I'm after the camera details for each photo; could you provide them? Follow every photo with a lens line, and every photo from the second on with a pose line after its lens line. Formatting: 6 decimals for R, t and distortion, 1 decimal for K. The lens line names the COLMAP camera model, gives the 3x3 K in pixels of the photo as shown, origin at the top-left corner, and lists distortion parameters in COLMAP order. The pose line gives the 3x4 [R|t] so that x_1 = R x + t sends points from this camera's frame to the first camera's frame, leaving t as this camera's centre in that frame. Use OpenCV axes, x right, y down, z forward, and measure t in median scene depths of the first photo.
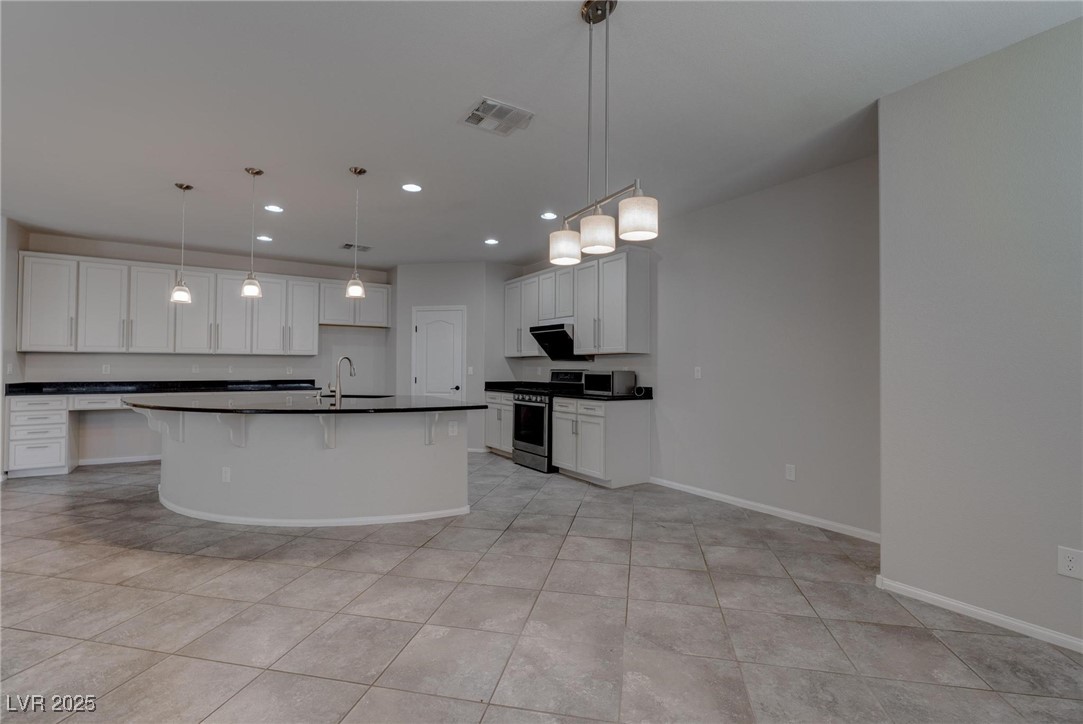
lens RADIAL K [[491.8, 0, 539.8], [0, 491.8, 359.8], [0, 0, 1]] dist [-0.023133, 0.007486]
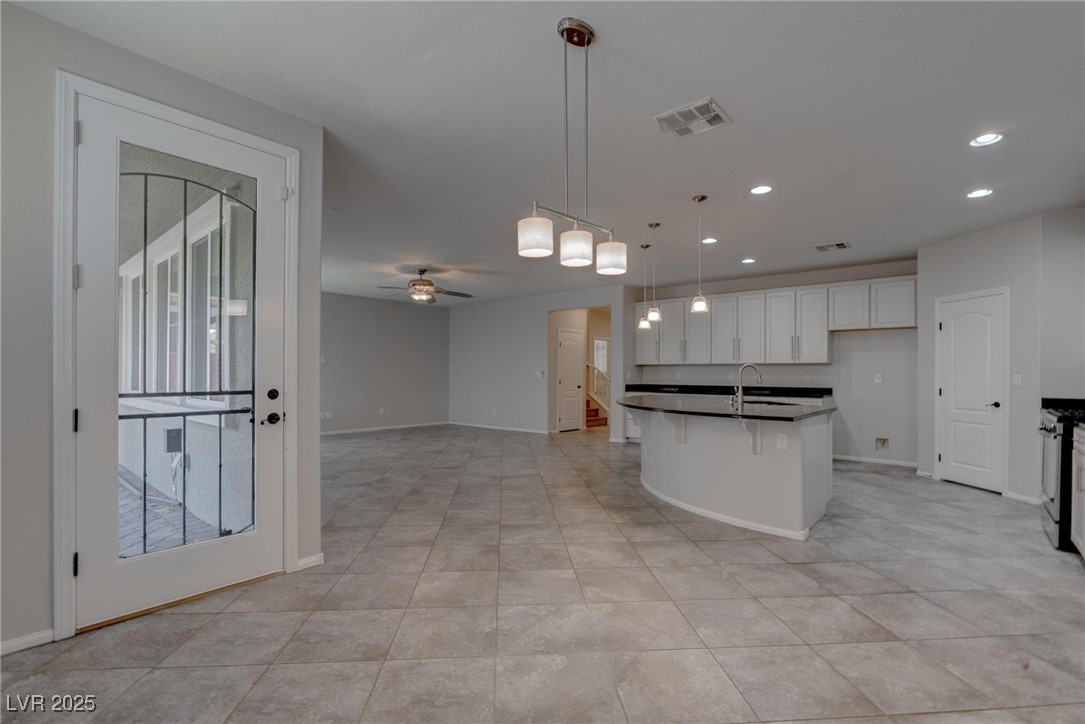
lens RADIAL K [[496.2, 0, 540.6], [0, 496.2, 368.6], [0, 0, 1]] dist [-0.014989, 0.000467]
pose [[0.276999, -0.012061, -0.960794, 0.445394], [0.010999, 0.999896, -0.009381, 0.007126], [0.960807, -0.007969, 0.277103, 0.240523]]
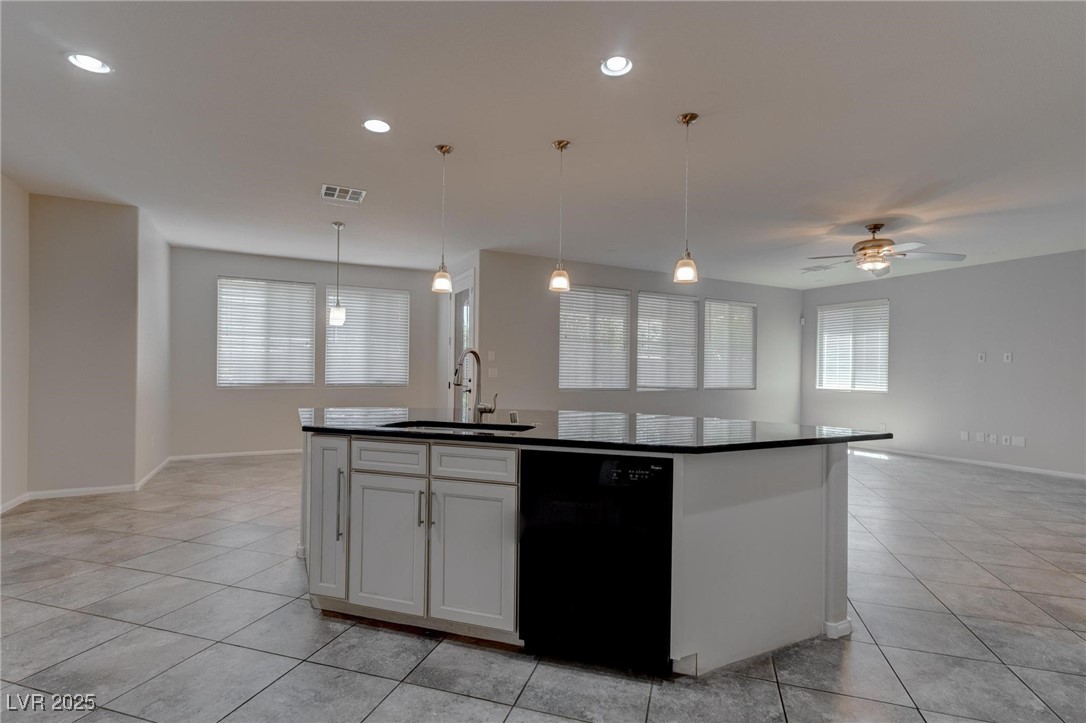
lens RADIAL K [[518.8, 0, 541.2], [0, 518.8, 372.1], [0, 0, 1]] dist [-0.003232, 0.011427]
pose [[-0.994810, -0.017016, 0.100319, -0.476120], [-0.018368, 0.999752, -0.012568, 0.019787], [-0.100080, -0.014346, -0.994876, 1.397260]]
